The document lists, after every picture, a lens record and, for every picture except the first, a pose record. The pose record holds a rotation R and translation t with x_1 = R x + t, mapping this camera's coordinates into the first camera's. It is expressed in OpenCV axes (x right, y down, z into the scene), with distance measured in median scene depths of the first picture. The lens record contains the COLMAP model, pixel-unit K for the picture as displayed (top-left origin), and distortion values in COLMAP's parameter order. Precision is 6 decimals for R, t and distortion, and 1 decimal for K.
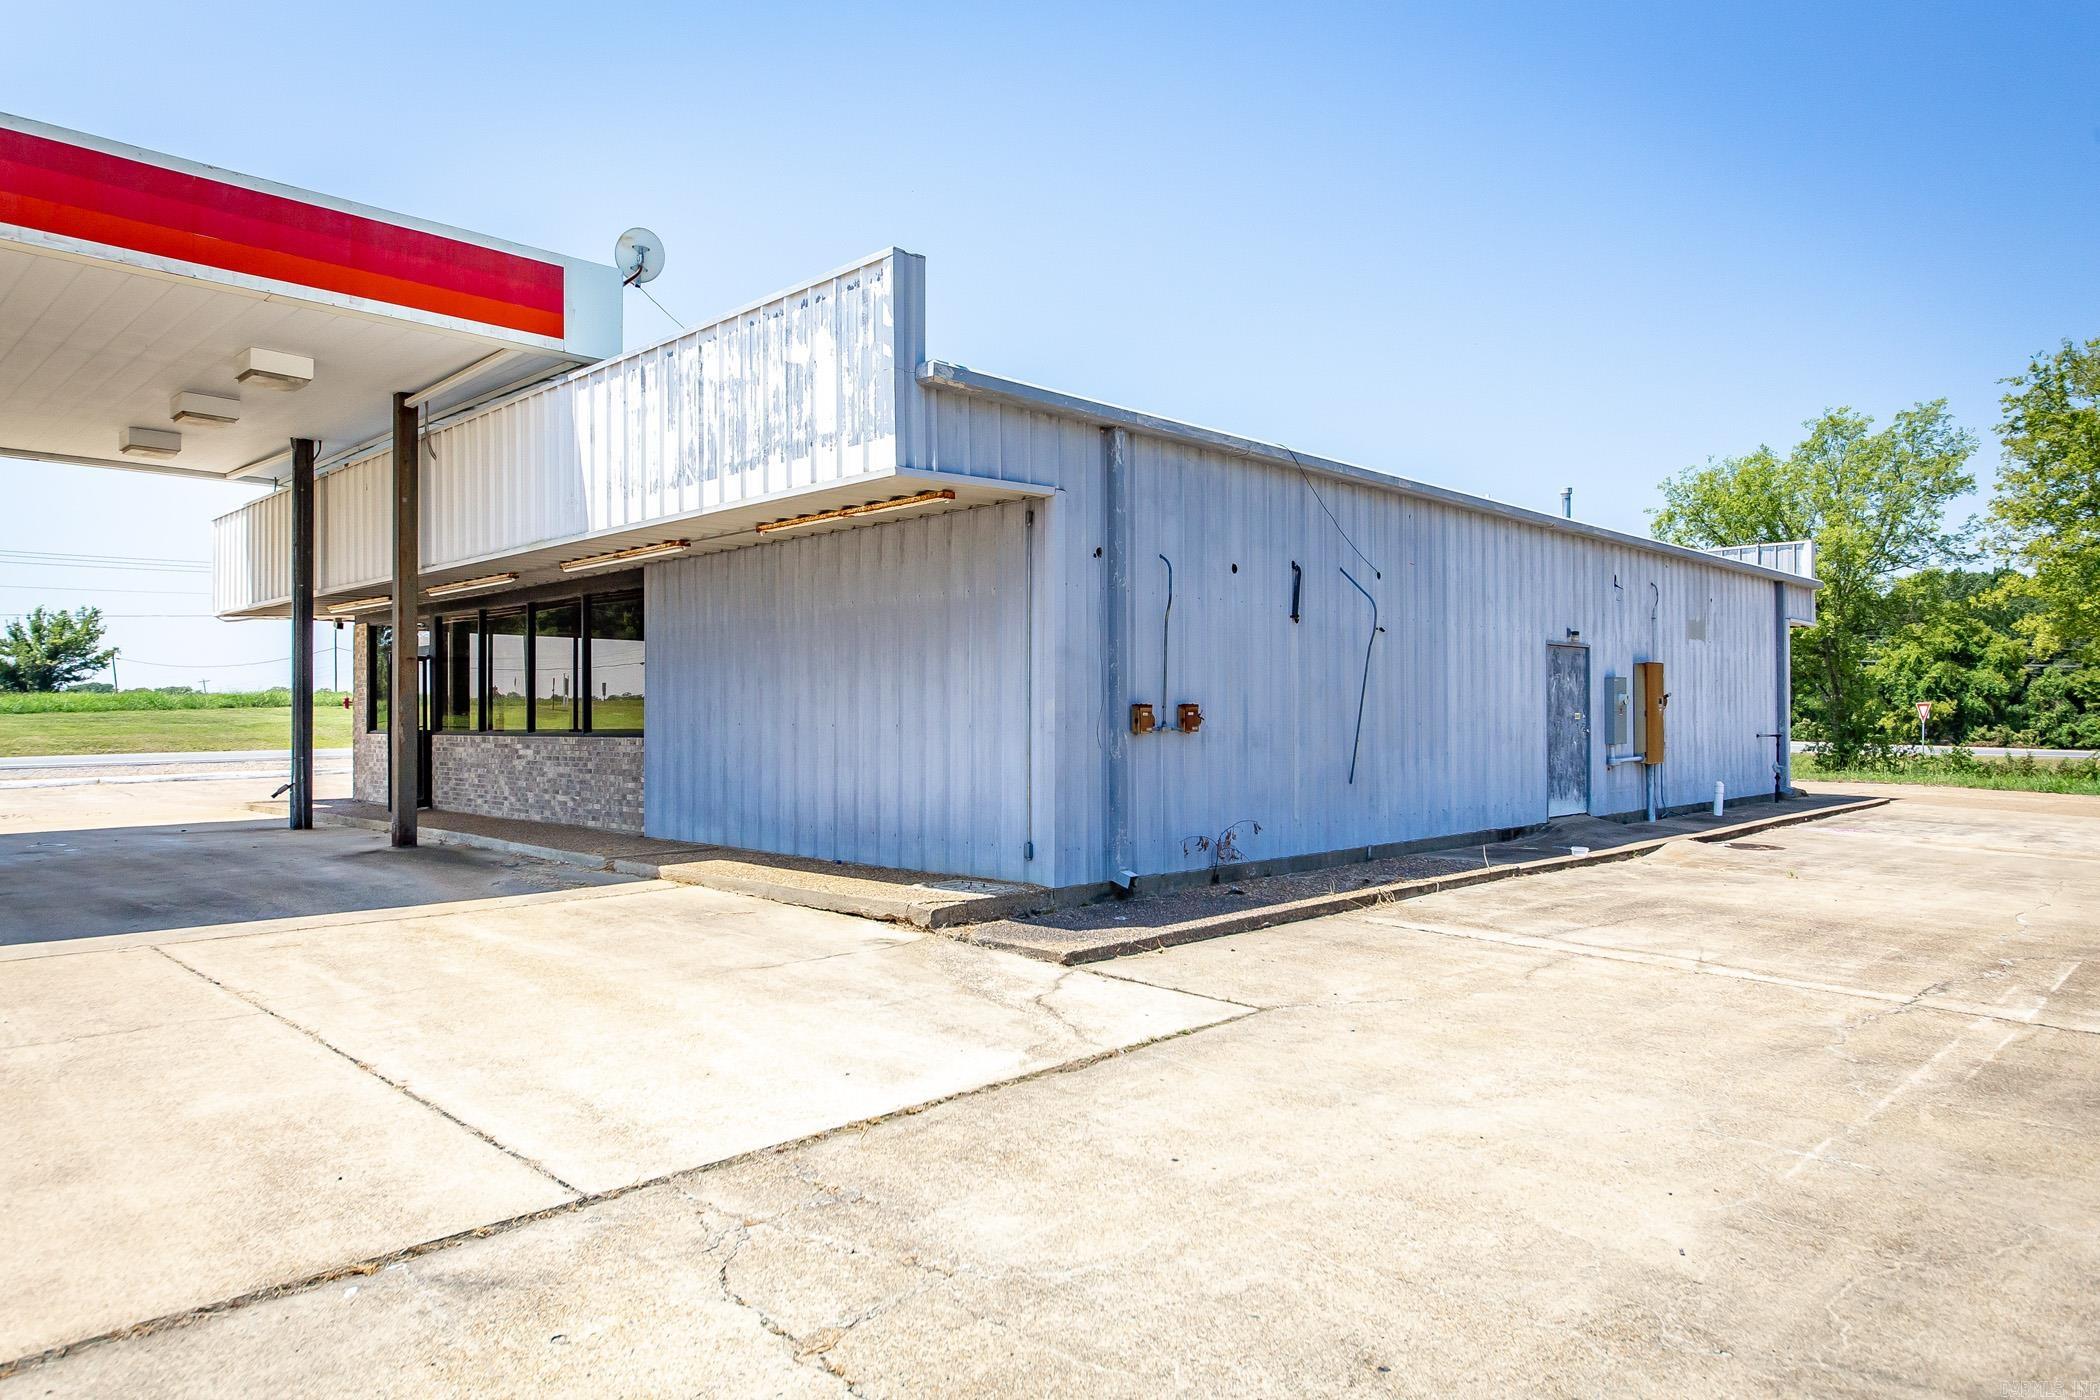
lens RADIAL K [[1333.9, 0, 1050.0], [0, 1333.9, 700.0], [0, 0, 1]] dist [-0.000044, -0.000268]
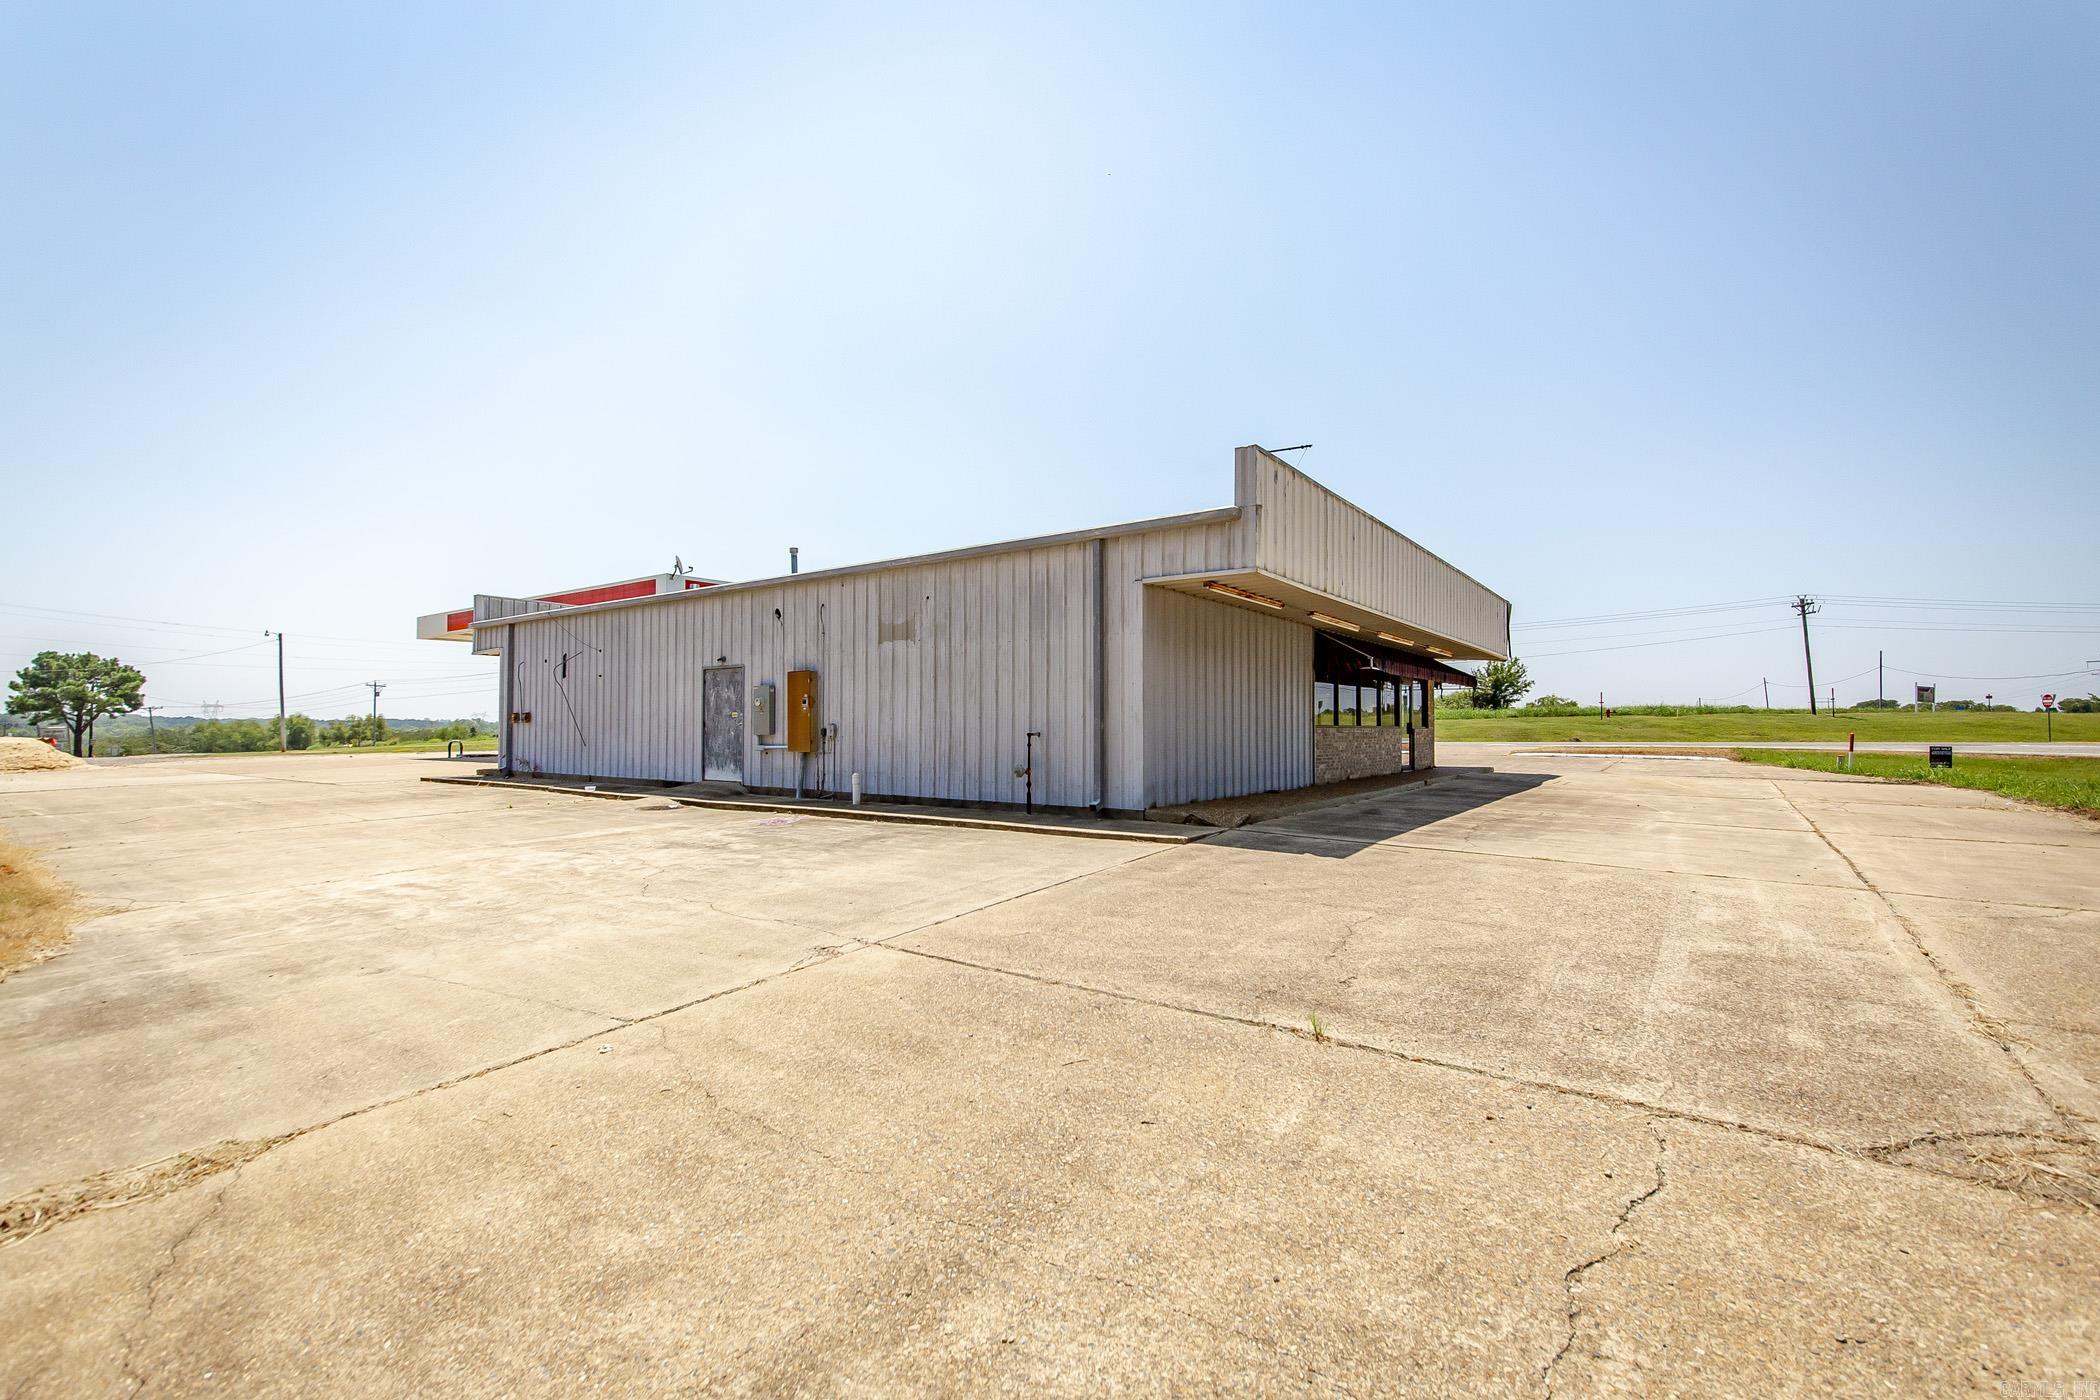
lens RADIAL K [[901.1, 0, 1050.0], [0, 901.1, 700.0], [0, 0, 1]] dist [-0.001629, 0.000254]
pose [[0.164782, -0.027359, -0.985950, 1.445679], [0.010951, 0.999604, -0.025908, 0.025686], [0.986269, -0.006528, 0.165017, 1.190155]]
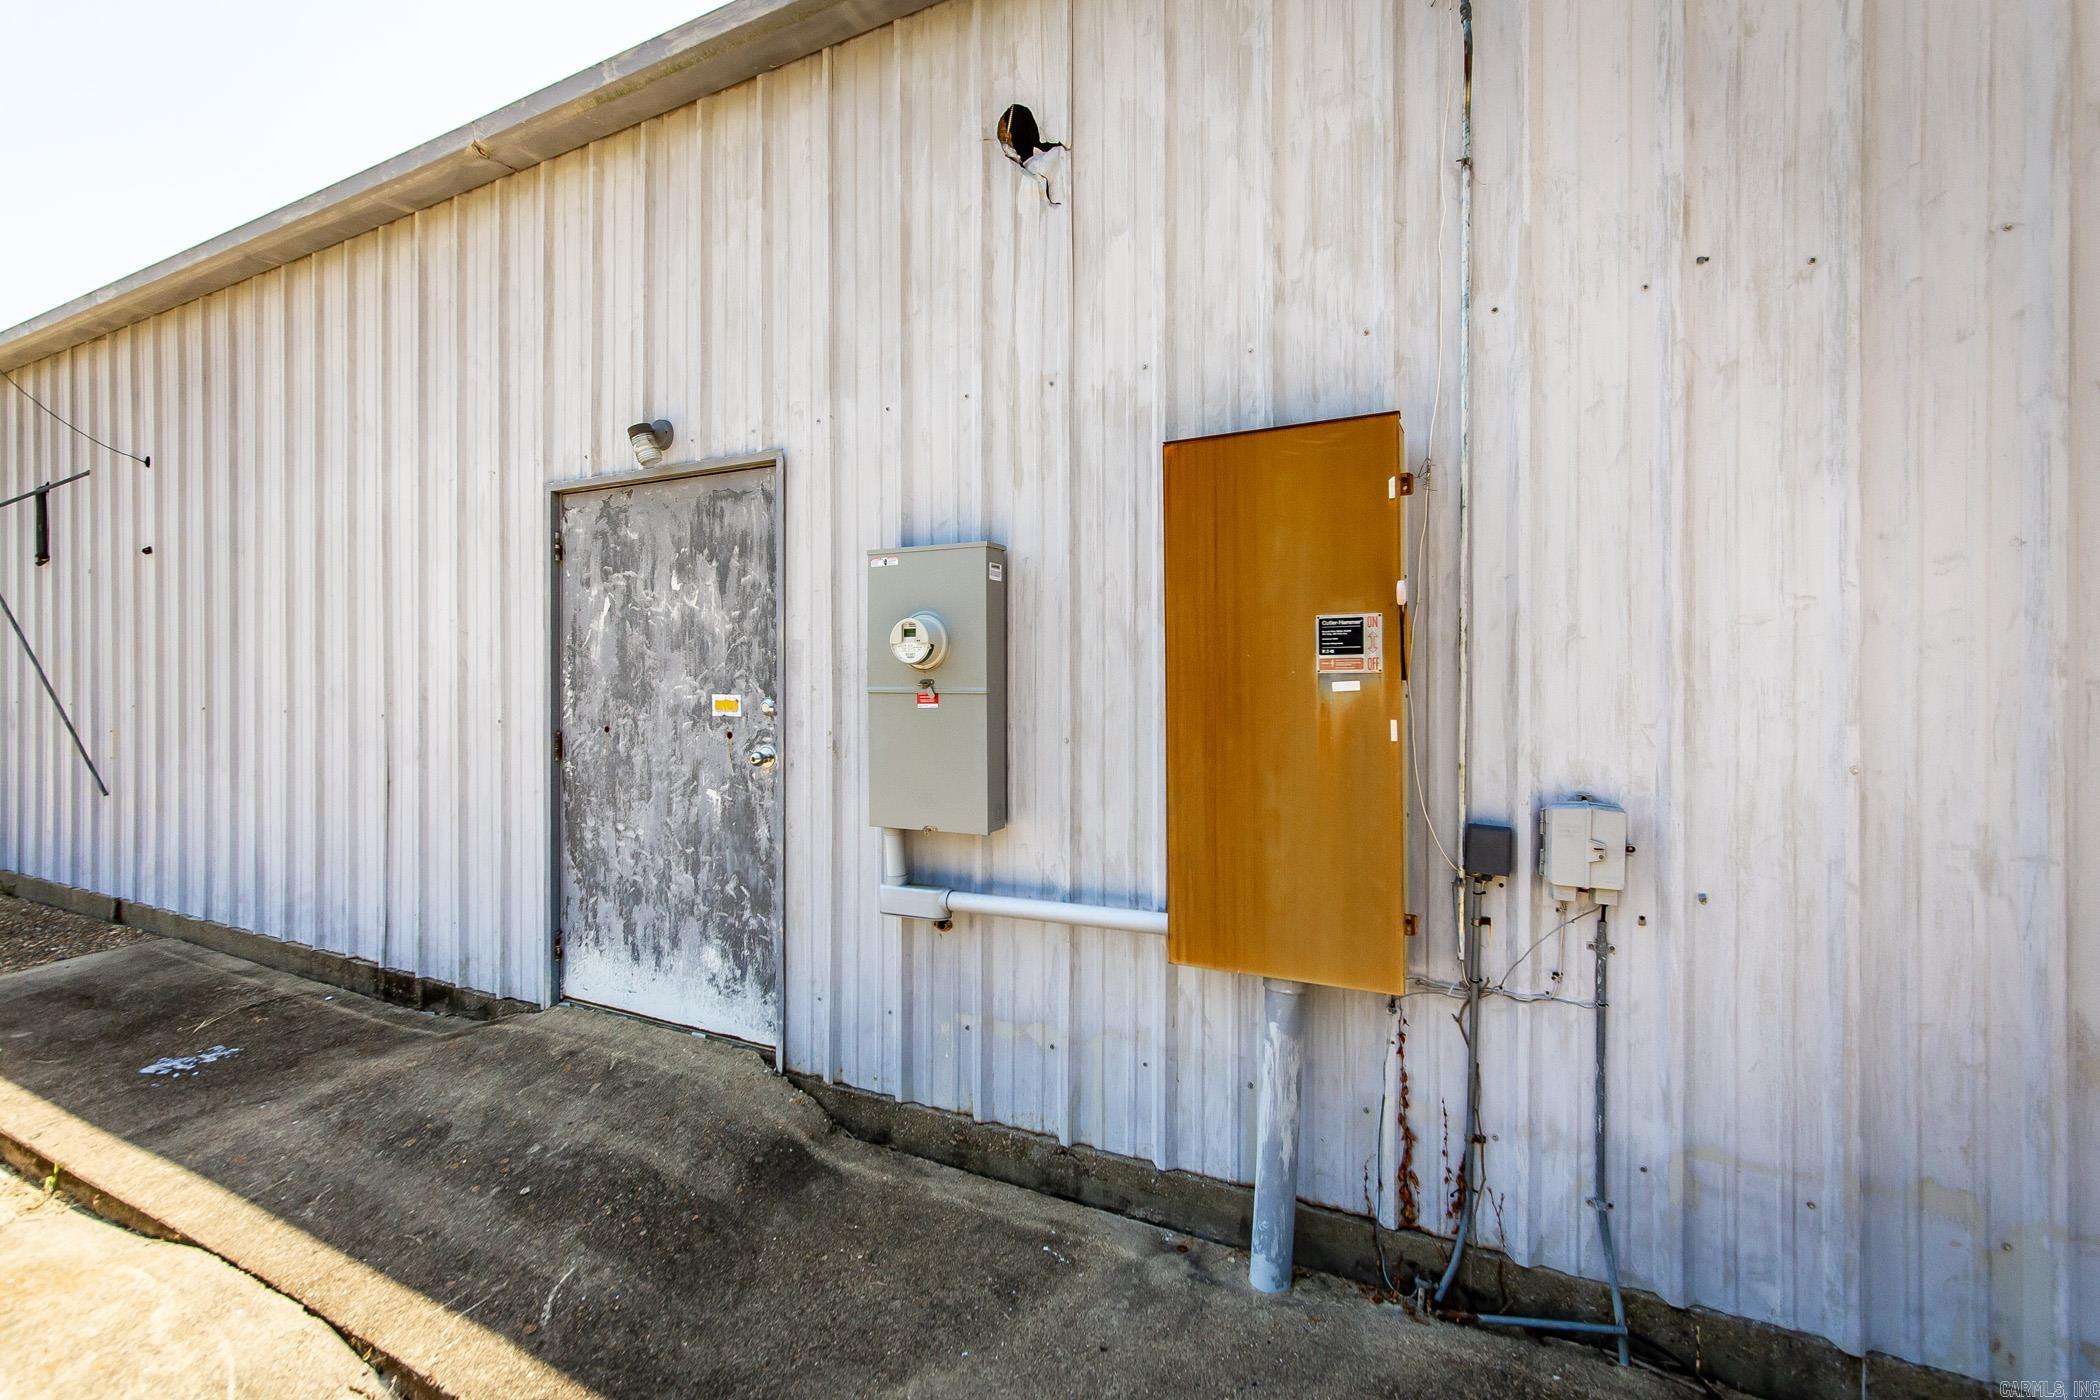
lens RADIAL K [[901.1, 0, 1050.0], [0, 901.1, 700.0], [0, 0, 1]] dist [-0.001629, 0.000254]
pose [[0.323457, 0.014185, -0.946137, 0.614063], [0.004290, 0.999855, 0.016457, 0.008002], [0.946233, -0.009382, 0.323349, 1.012873]]
